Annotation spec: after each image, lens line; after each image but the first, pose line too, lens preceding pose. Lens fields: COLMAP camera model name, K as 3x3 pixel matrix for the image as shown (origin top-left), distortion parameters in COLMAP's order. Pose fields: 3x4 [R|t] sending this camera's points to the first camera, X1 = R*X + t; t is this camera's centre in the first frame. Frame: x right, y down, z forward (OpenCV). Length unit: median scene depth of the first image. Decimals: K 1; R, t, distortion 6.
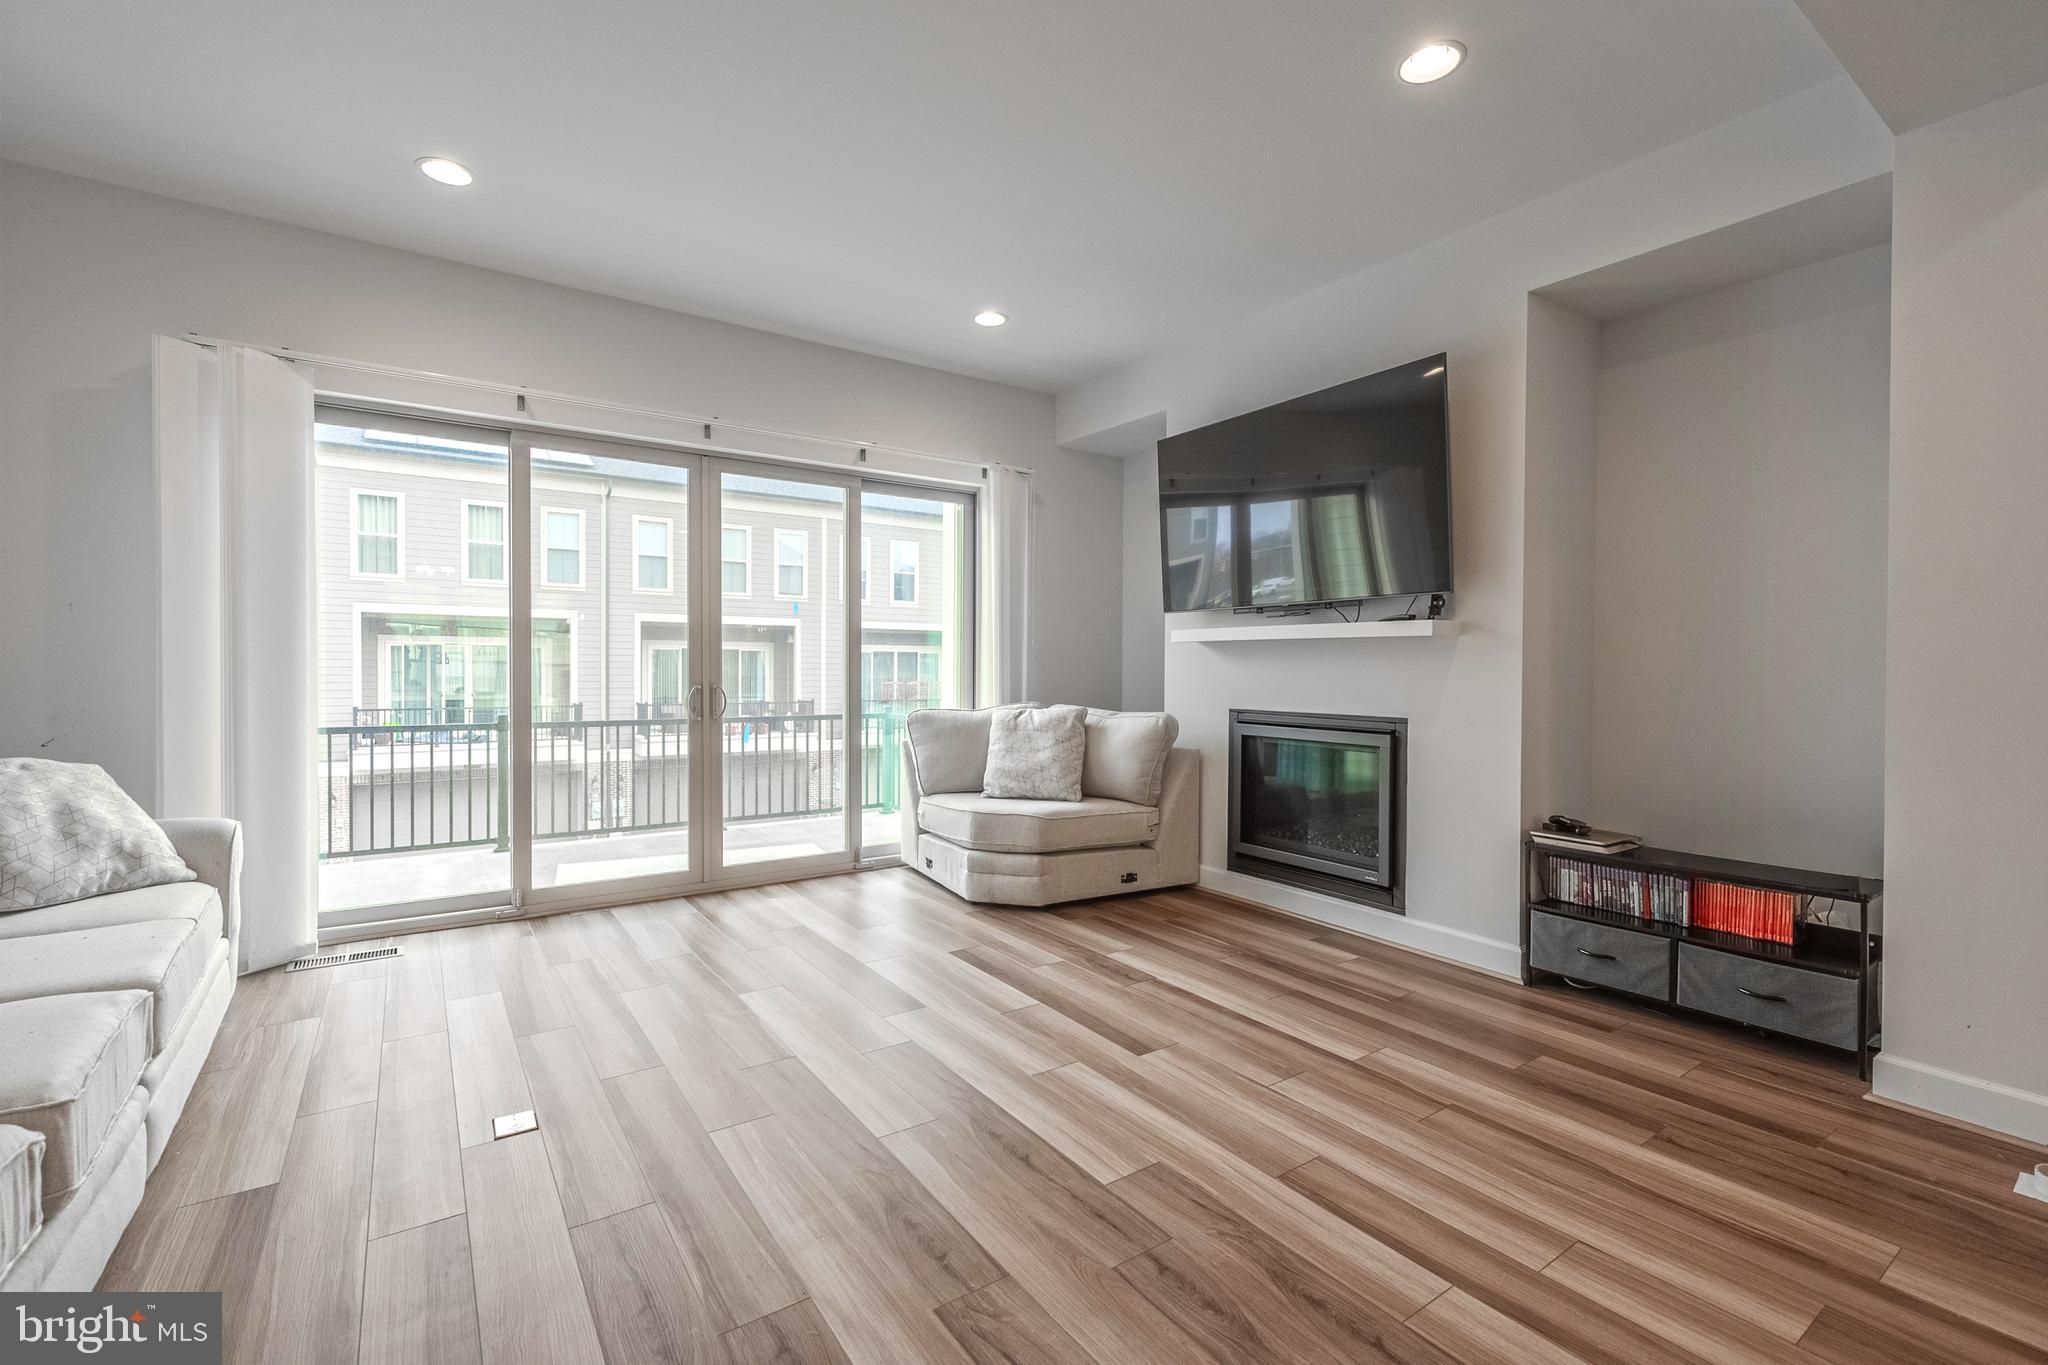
lens RADIAL K [[872.3, 0, 1024.0], [0, 872.3, 682.5], [0, 0, 1]] dist [0.006589, -0.000255]
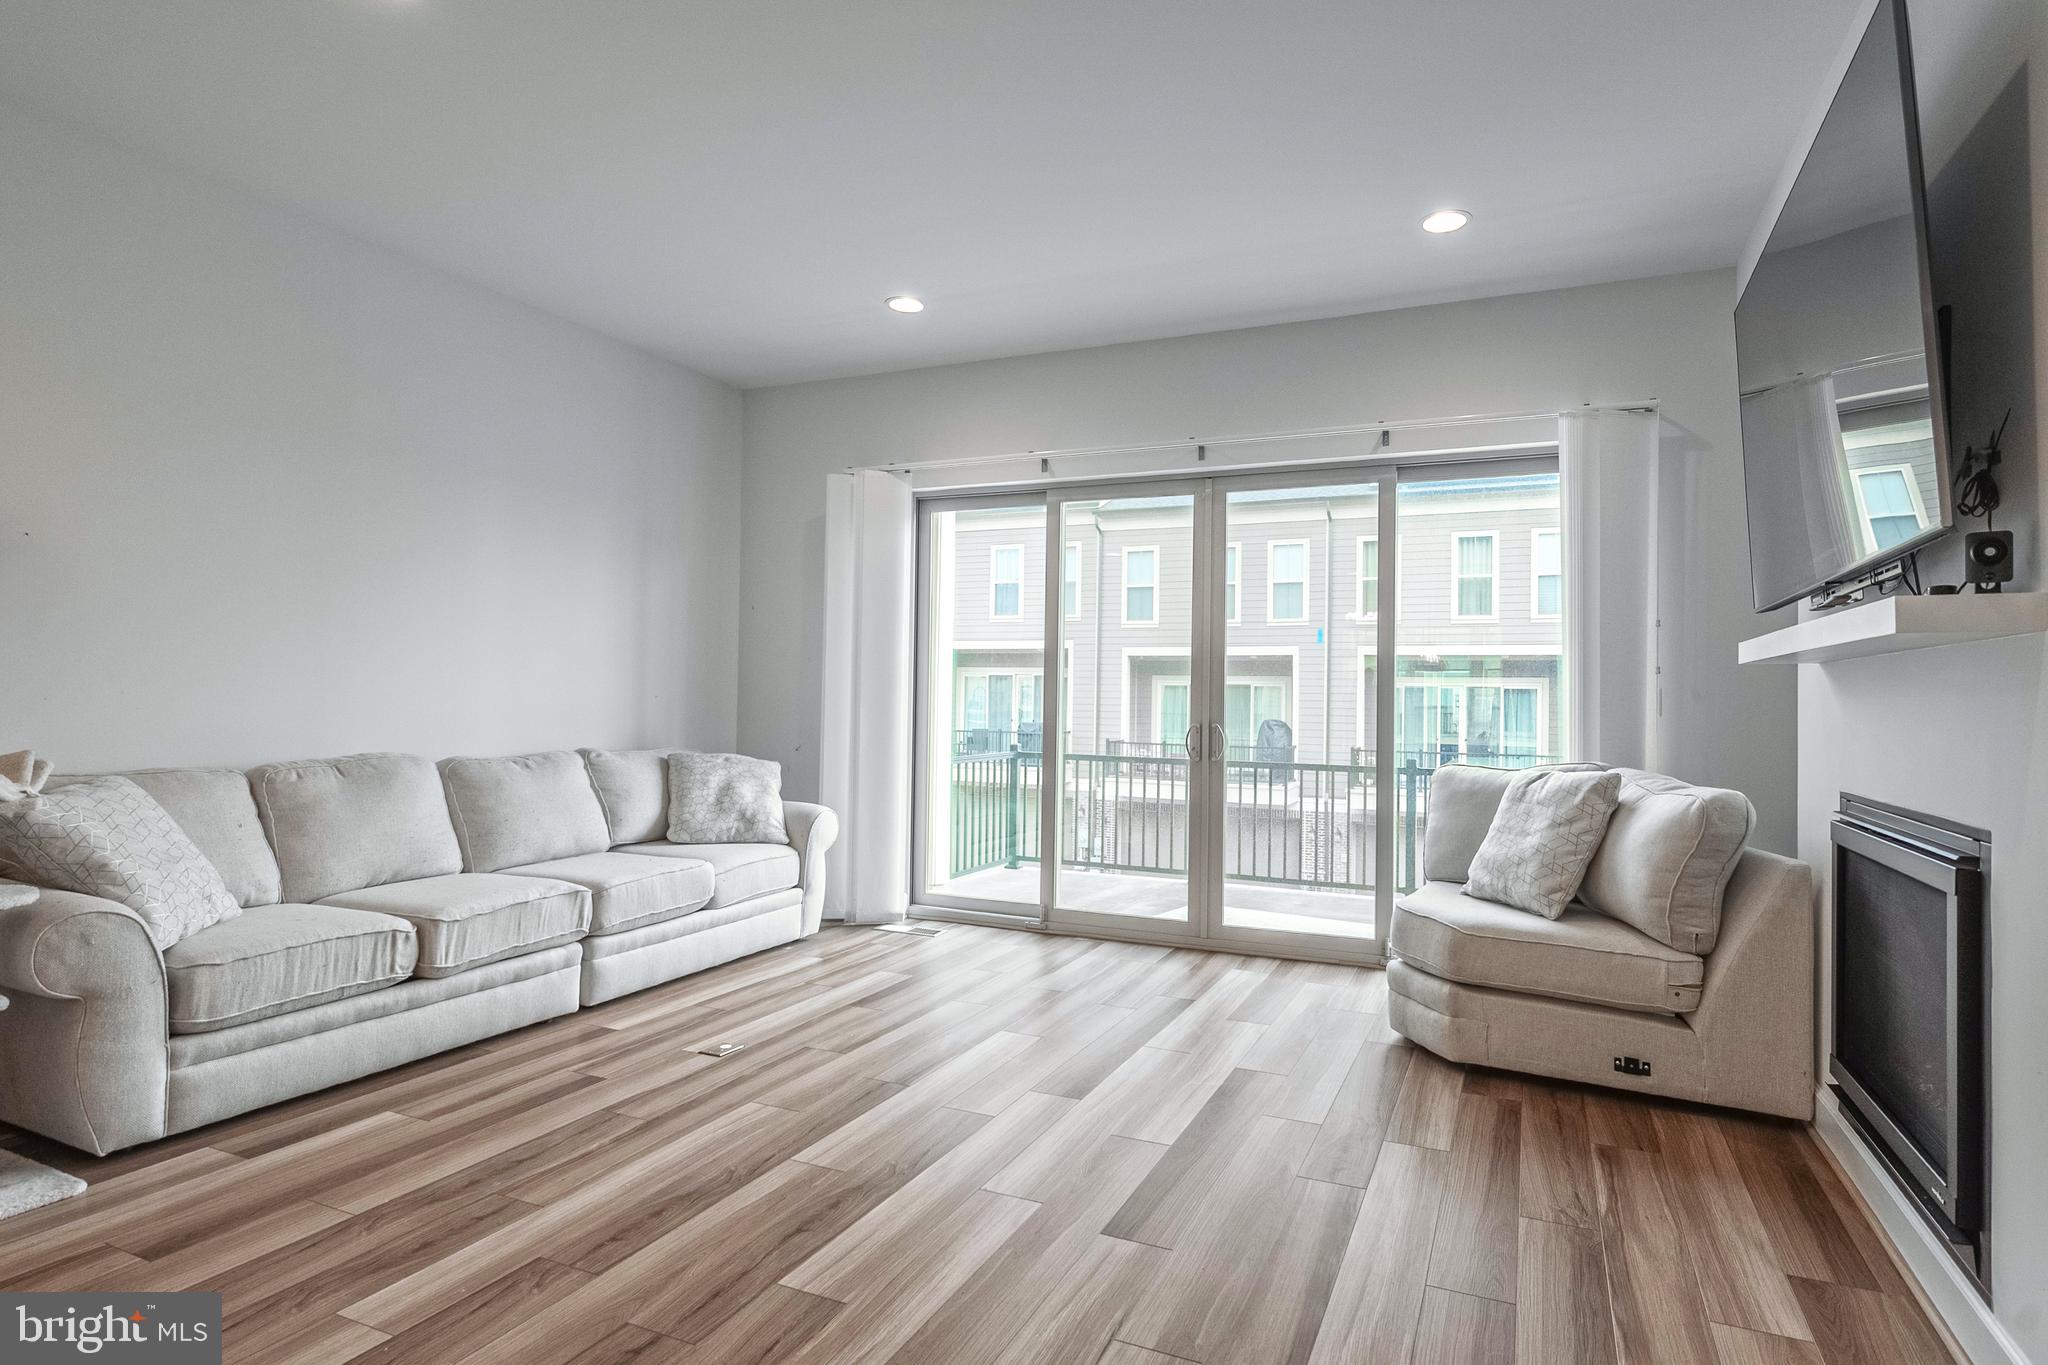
lens RADIAL K [[1017.5, 0, 1024.0], [0, 1017.5, 682.5], [0, 0, 1]] dist [-0.001241, -0.000883]
pose [[0.545632, -0.010712, -0.837957, 0.470561], [-0.027877, 0.999133, -0.030925, -0.001817], [0.837561, 0.040234, 0.544860, 0.270438]]
